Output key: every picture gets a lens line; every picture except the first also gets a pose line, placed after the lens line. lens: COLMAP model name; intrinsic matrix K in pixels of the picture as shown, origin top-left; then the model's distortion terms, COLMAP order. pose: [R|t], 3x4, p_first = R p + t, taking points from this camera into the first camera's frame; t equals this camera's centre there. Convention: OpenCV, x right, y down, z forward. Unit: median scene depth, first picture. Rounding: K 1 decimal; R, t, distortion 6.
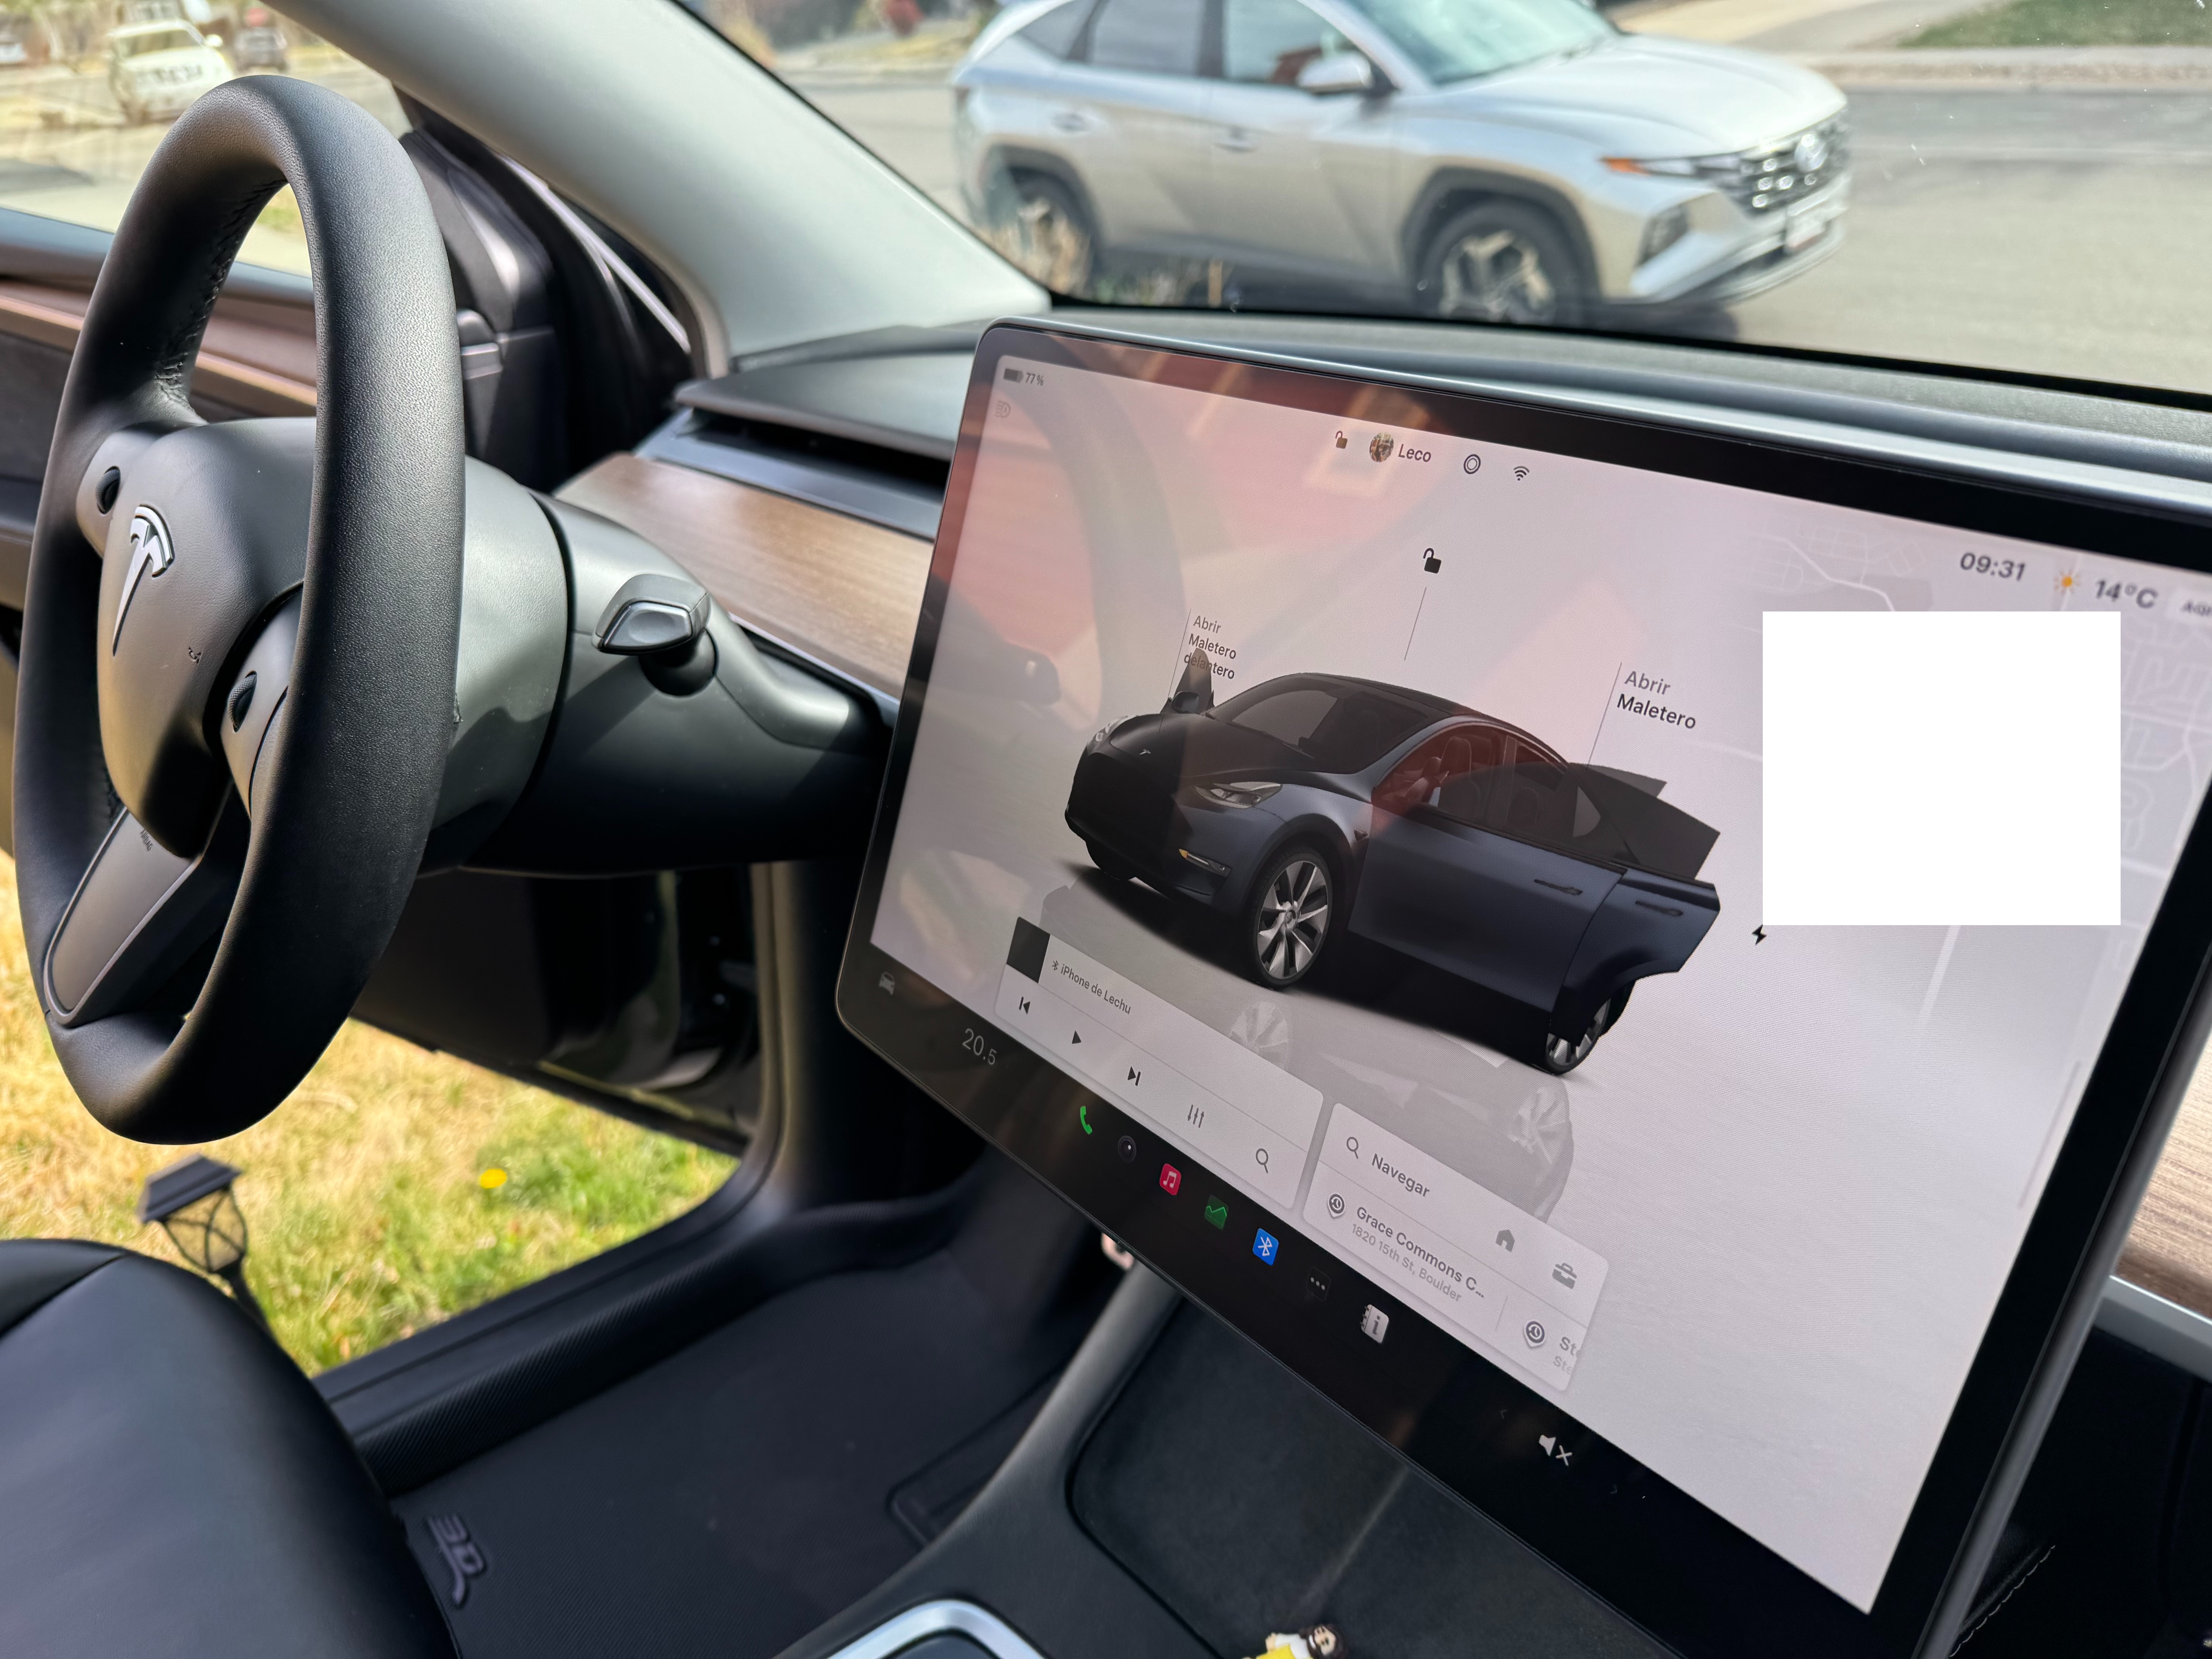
lens RADIAL K [[1584.1, 0, 1073.9], [0, 1584.1, 827.3], [0, 0, 1]] dist [0.072264, -0.095689]
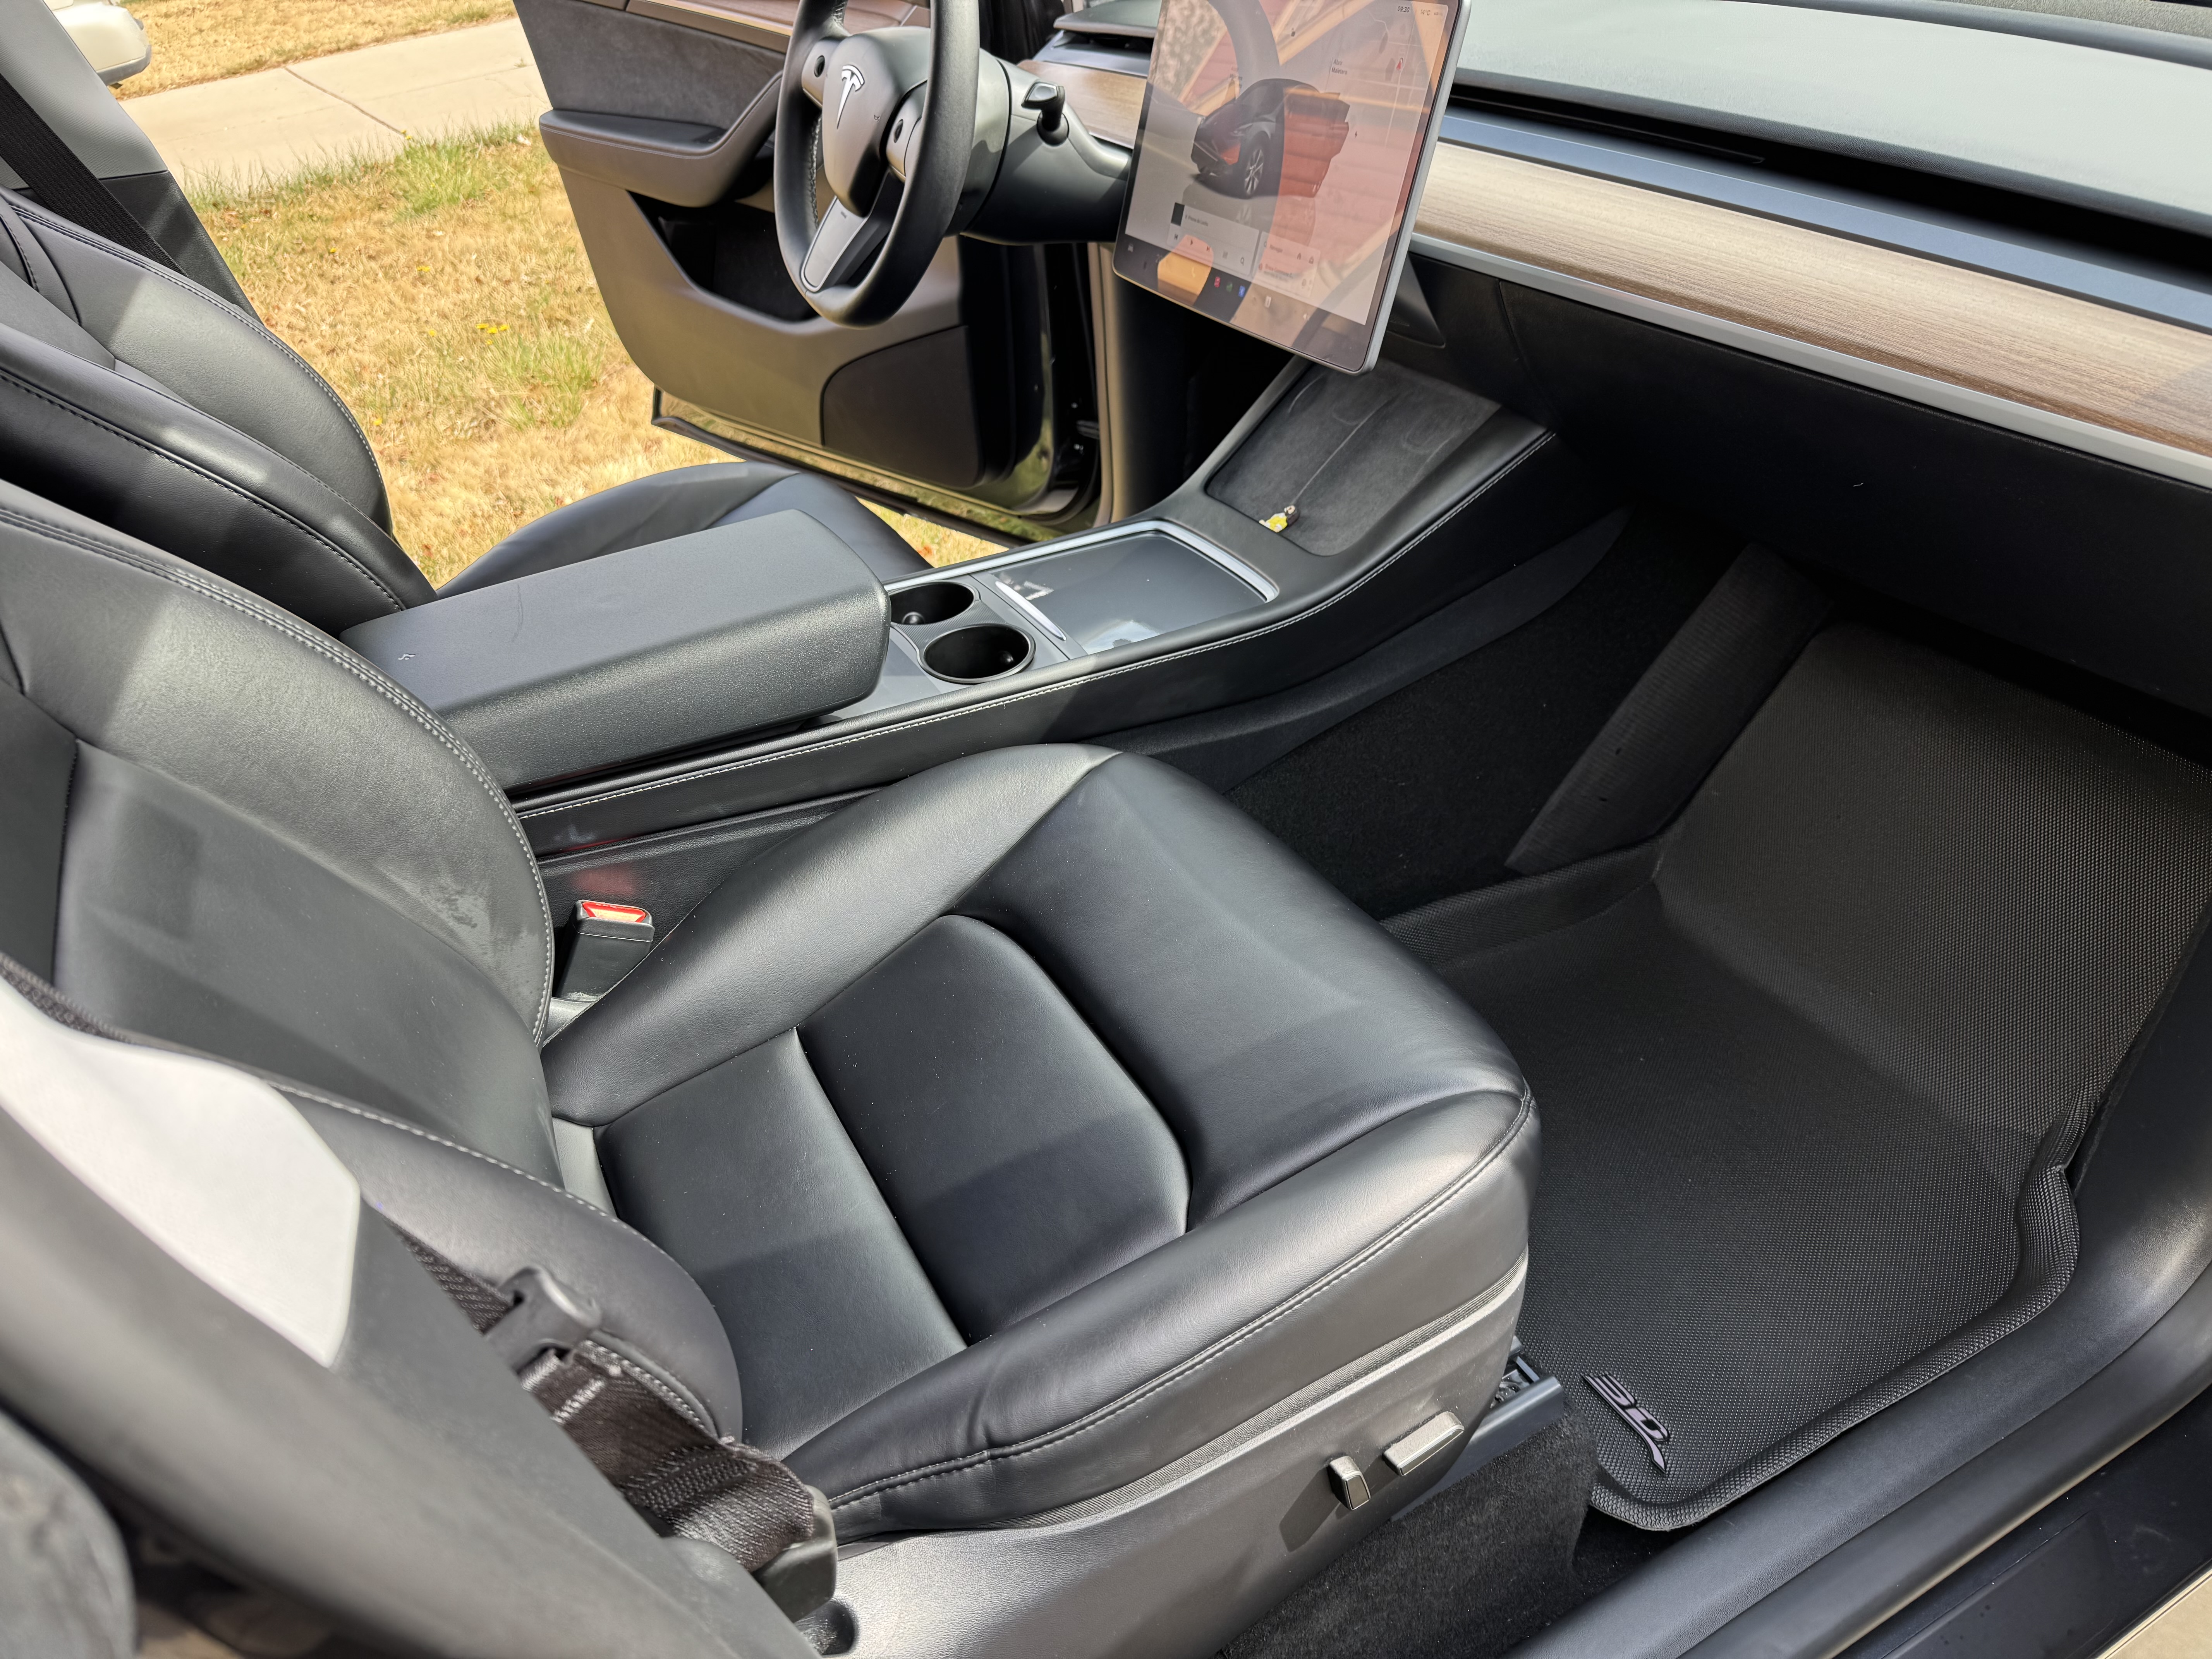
lens RADIAL K [[1599.3, 0, 1072.6], [0, 1599.3, 837.0], [0, 0, 1]] dist [0.033866, -0.020046]
pose [[0.973002, 0.056379, -0.223803, 0.345891], [-0.016524, 0.984233, 0.176100, 0.475222], [0.230203, -0.167648, 0.958593, -1.352279]]
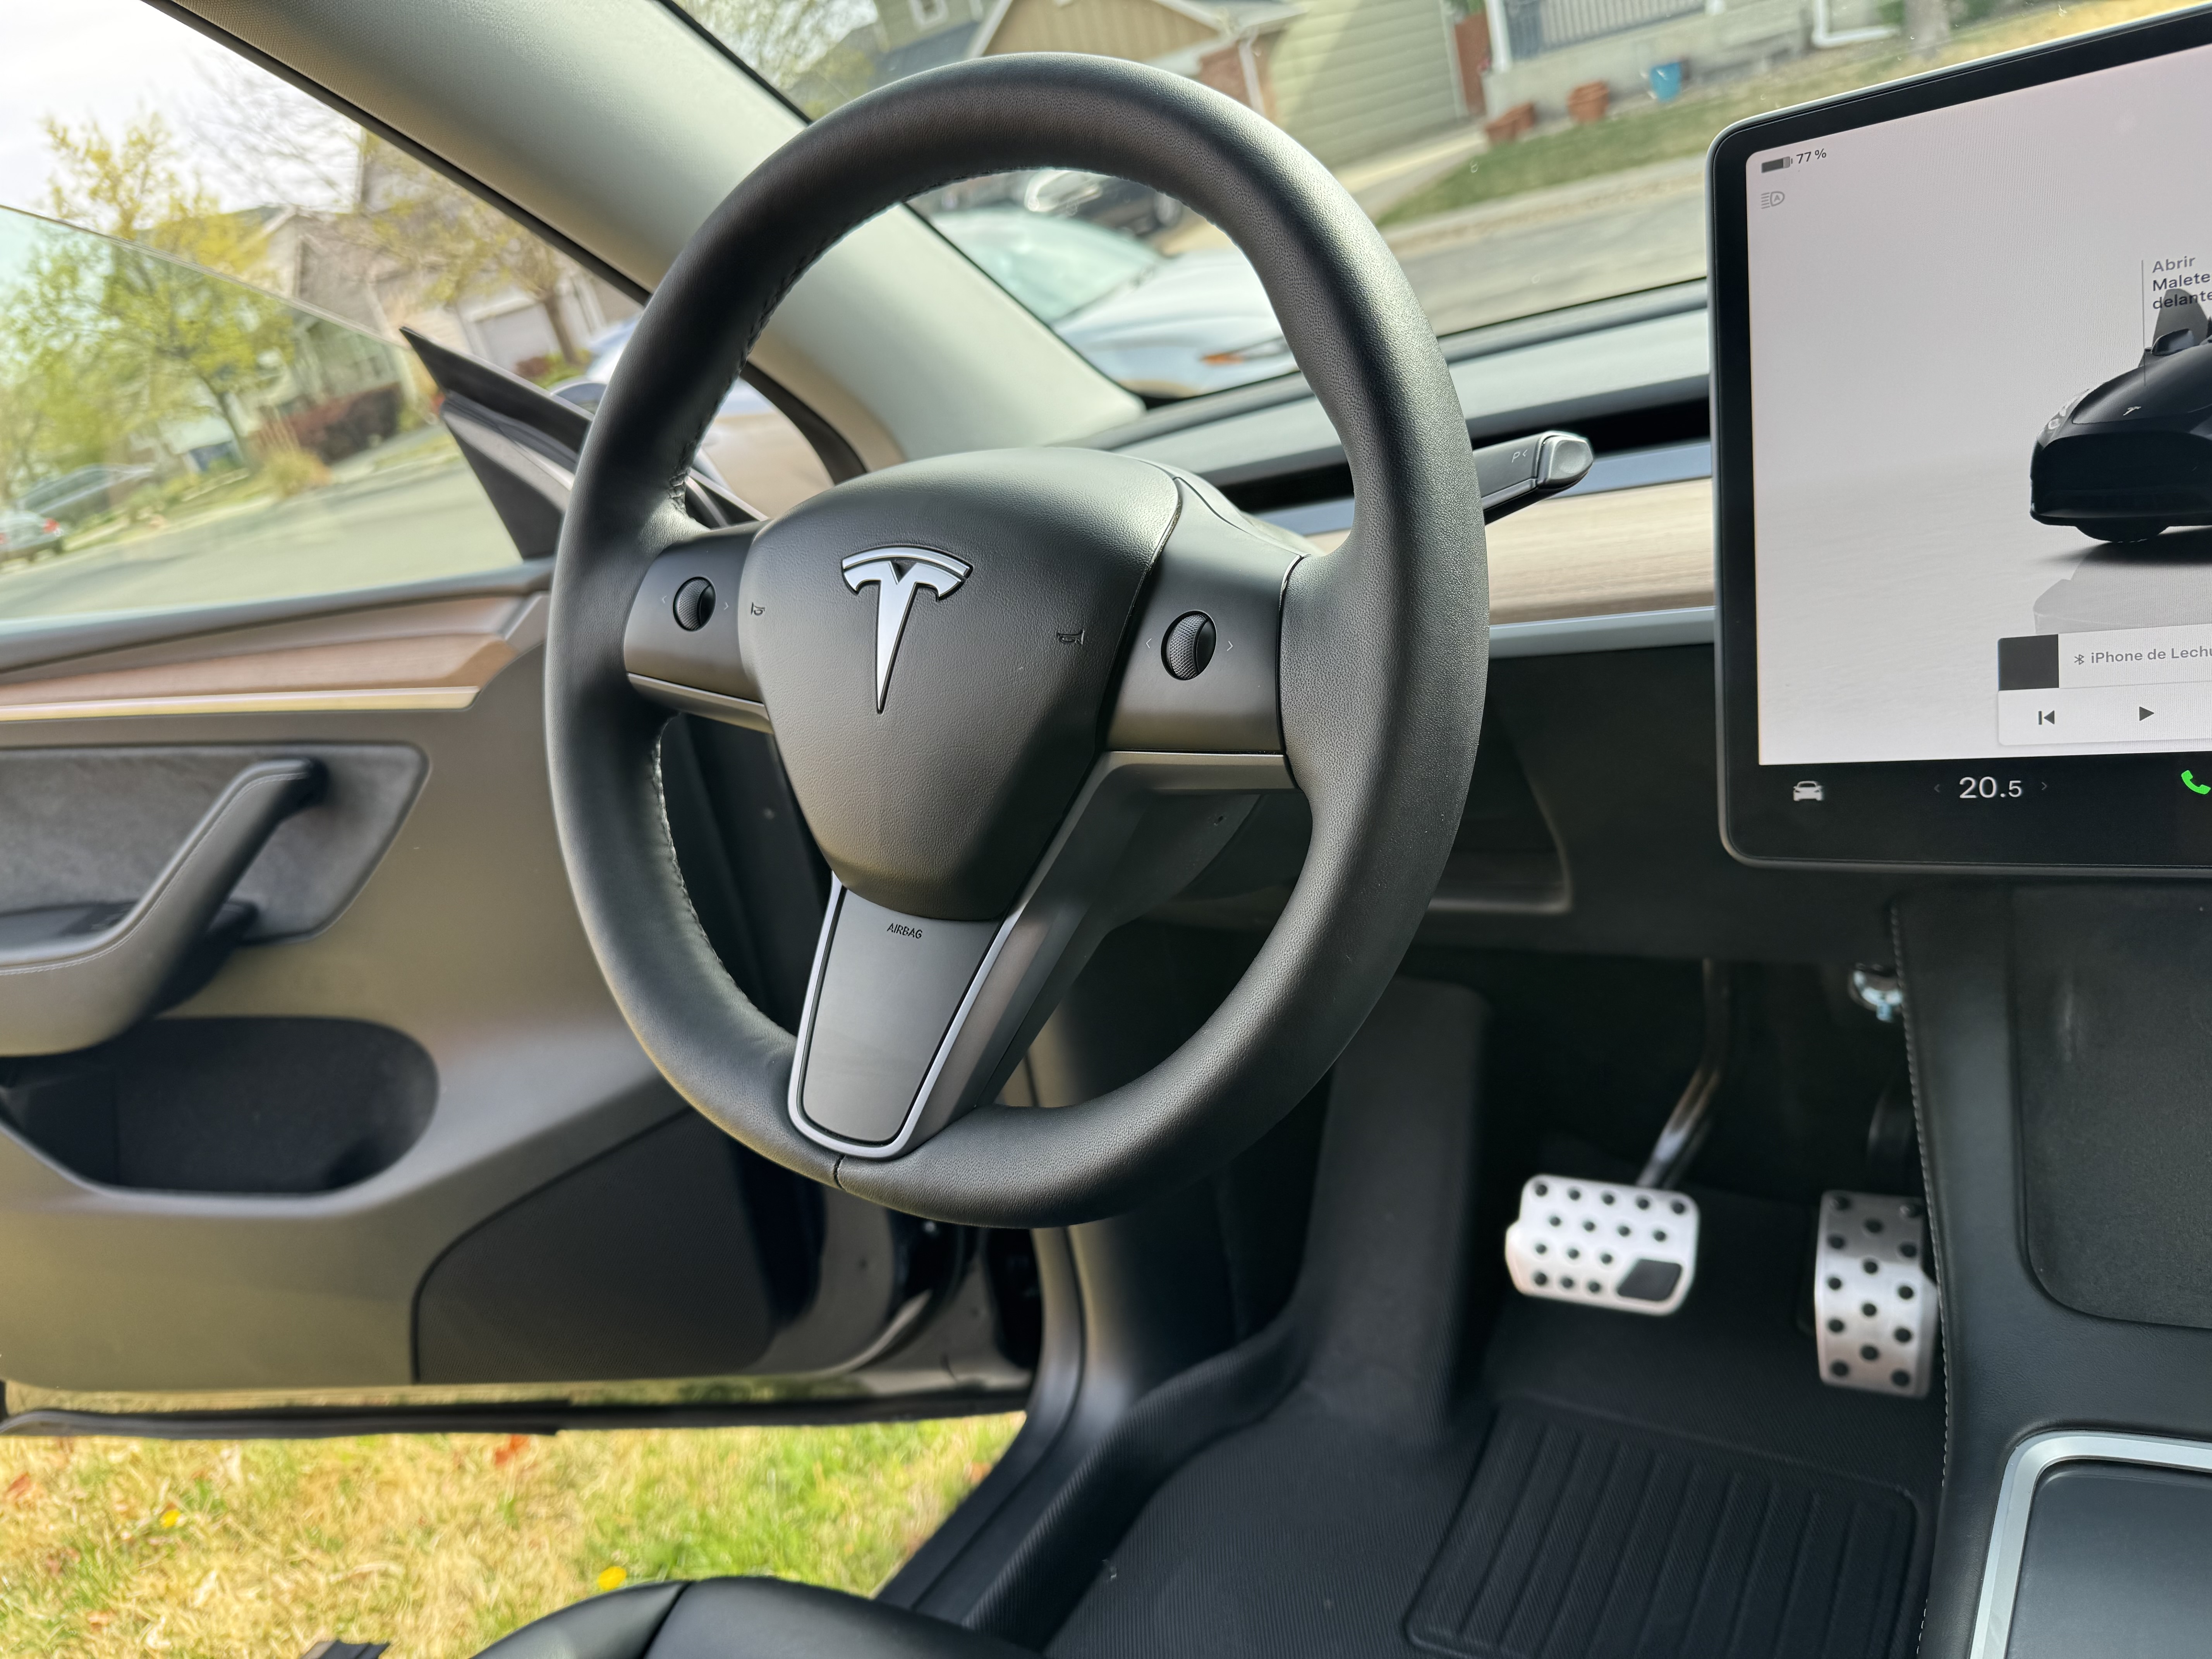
lens RADIAL K [[1586.7, 0, 1074.5], [0, 1586.7, 833.8], [0, 0, 1]] dist [0.101109, -0.144613]
pose [[0.939095, -0.274802, 0.206359, -0.609767], [0.305237, 0.942877, -0.133468, 0.096910], [-0.157893, 0.188328, 0.969331, 0.108708]]
